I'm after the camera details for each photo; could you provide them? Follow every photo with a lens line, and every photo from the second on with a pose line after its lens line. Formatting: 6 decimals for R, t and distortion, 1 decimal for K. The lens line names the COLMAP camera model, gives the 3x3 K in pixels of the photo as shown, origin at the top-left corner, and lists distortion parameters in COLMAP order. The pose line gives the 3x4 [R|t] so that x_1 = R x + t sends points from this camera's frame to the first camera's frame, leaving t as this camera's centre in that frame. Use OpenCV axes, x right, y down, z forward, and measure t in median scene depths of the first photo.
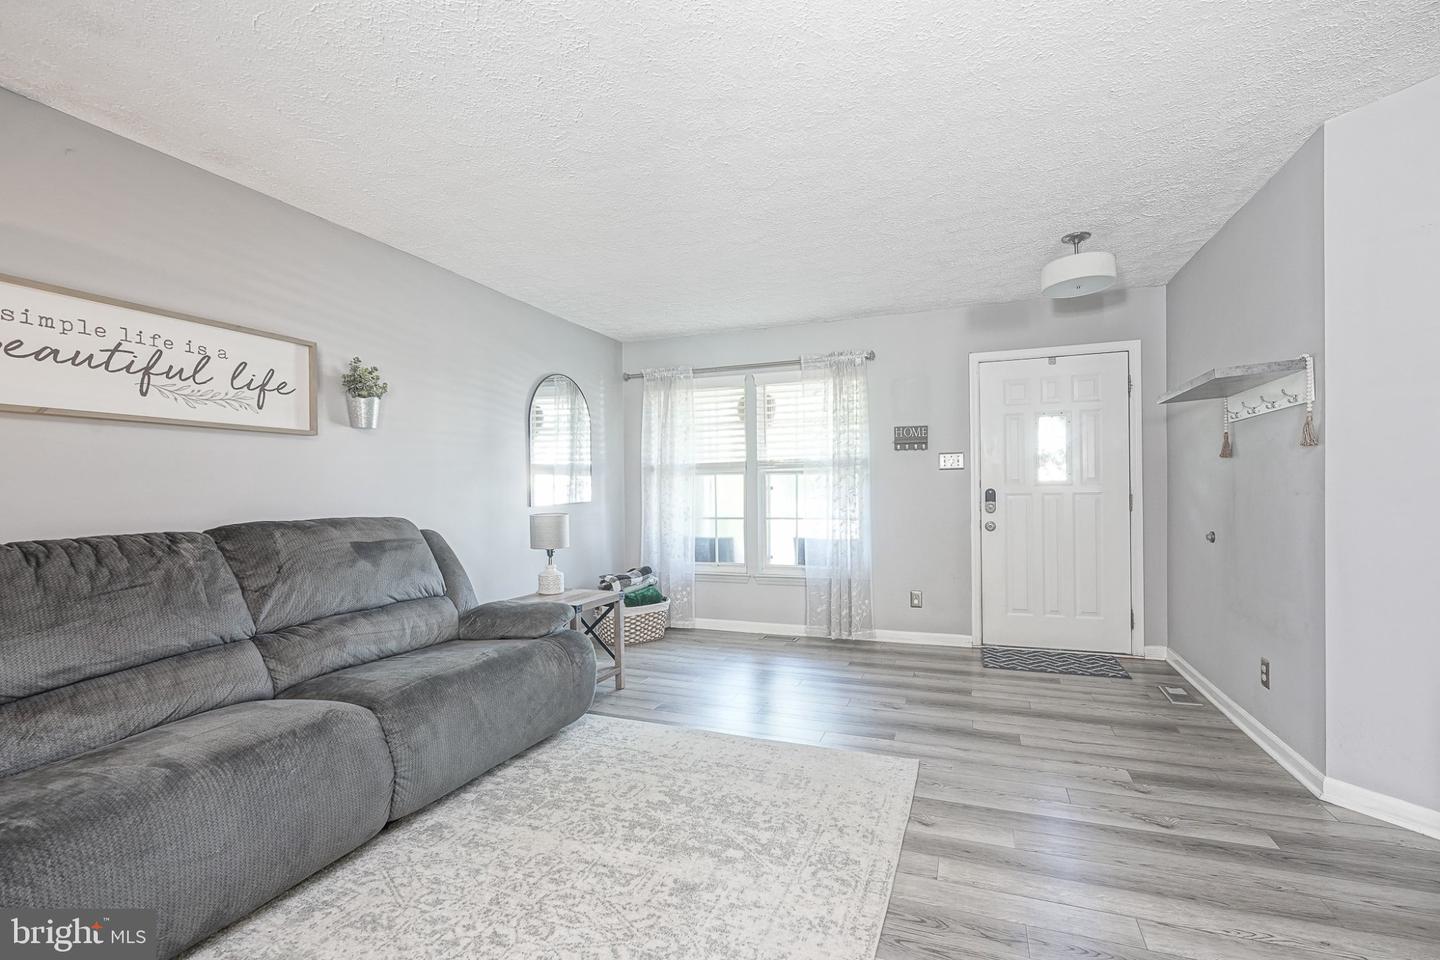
lens RADIAL K [[630.0, 0, 720.0], [0, 630.0, 480.0], [0, 0, 1]] dist [-0.002093, 0.000040]
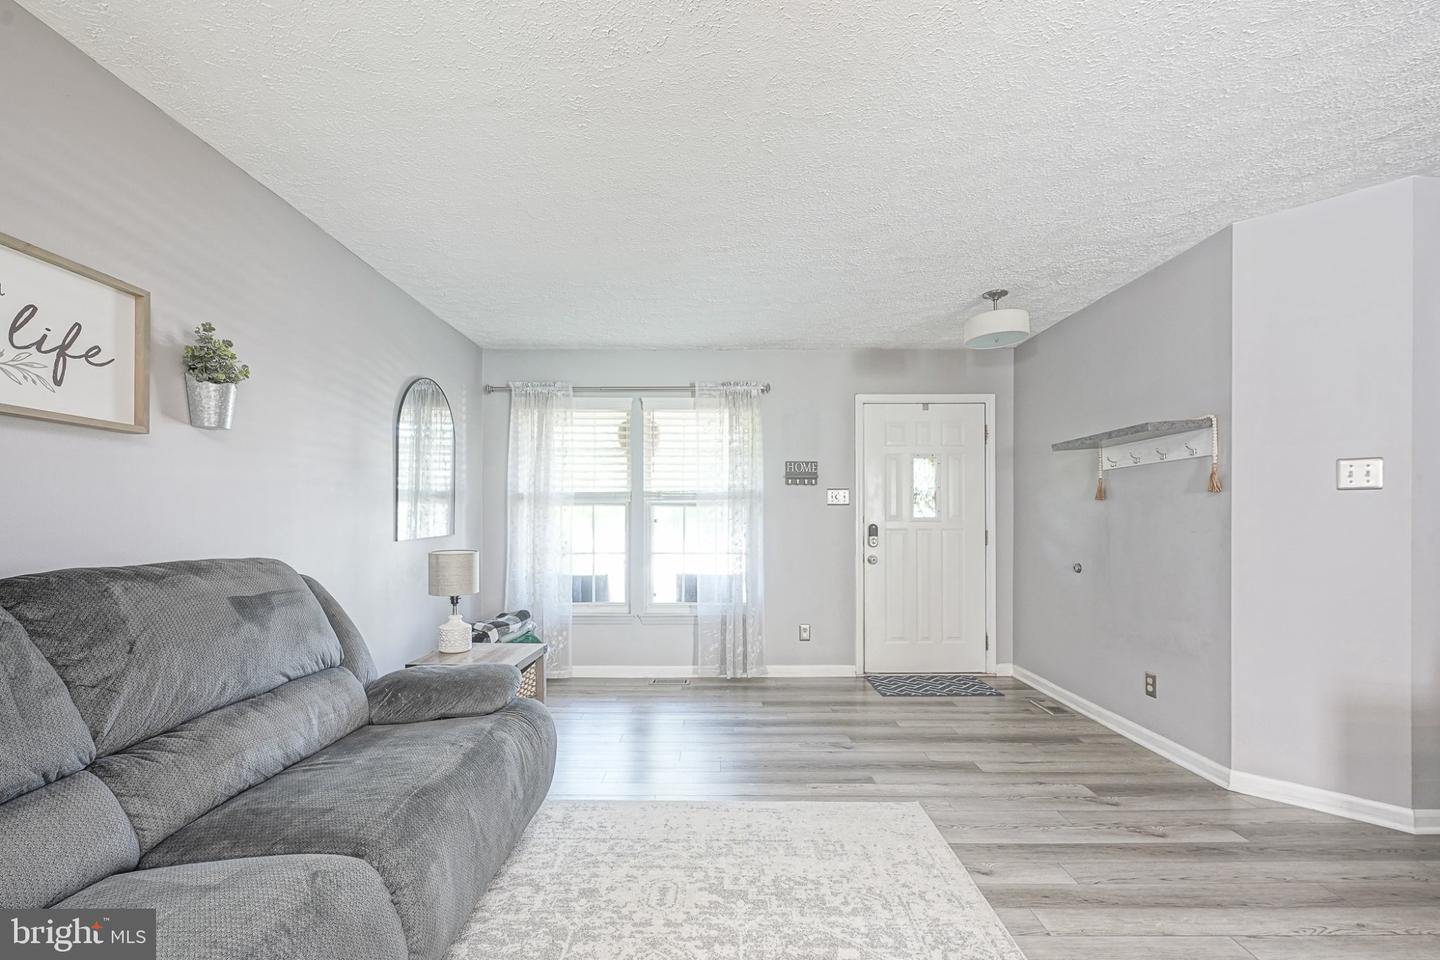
lens RADIAL K [[622.3, 0, 678.0], [0, 622.3, 506.8], [0, 0, 1]] dist [0.001443, 0.000185]
pose [[0.936893, 0.019281, 0.349085, -0.366808], [-0.016467, 0.999804, -0.011027, 0.002687], [-0.349229, 0.004582, 0.937026, 0.214093]]
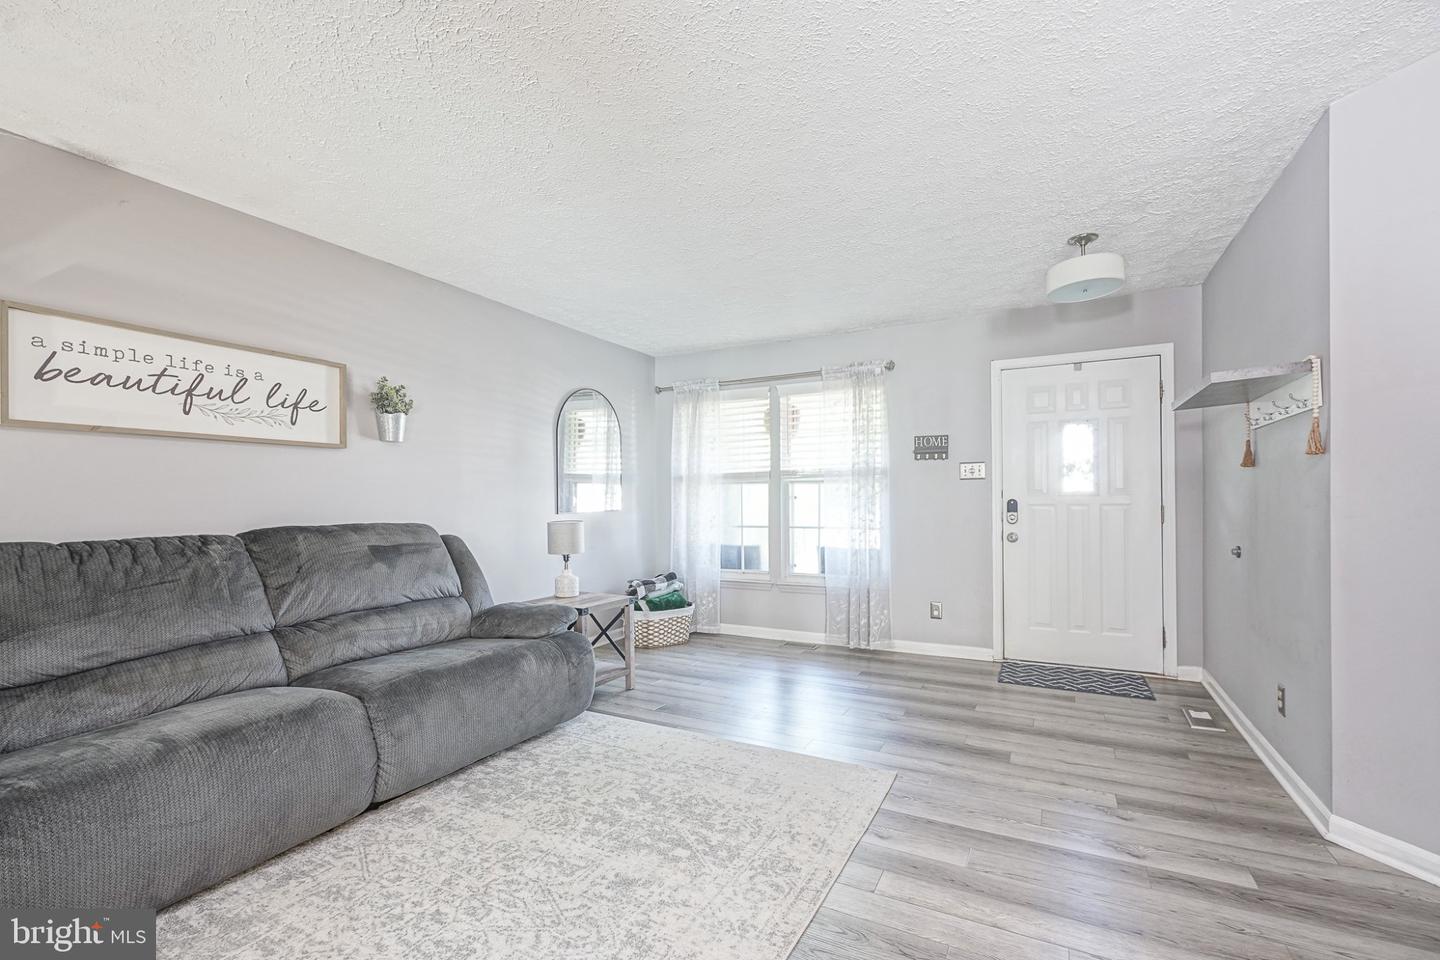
lens RADIAL K [[617.0, 0, 732.2], [0, 617.0, 485.5], [0, 0, 1]] dist [0.002655, -0.000362]
pose [[0.993810, 0.001860, -0.111075, 0.159449], [-0.002399, 0.999986, -0.004724, -0.002501], [0.111064, 0.004961, 0.993801, 0.001124]]
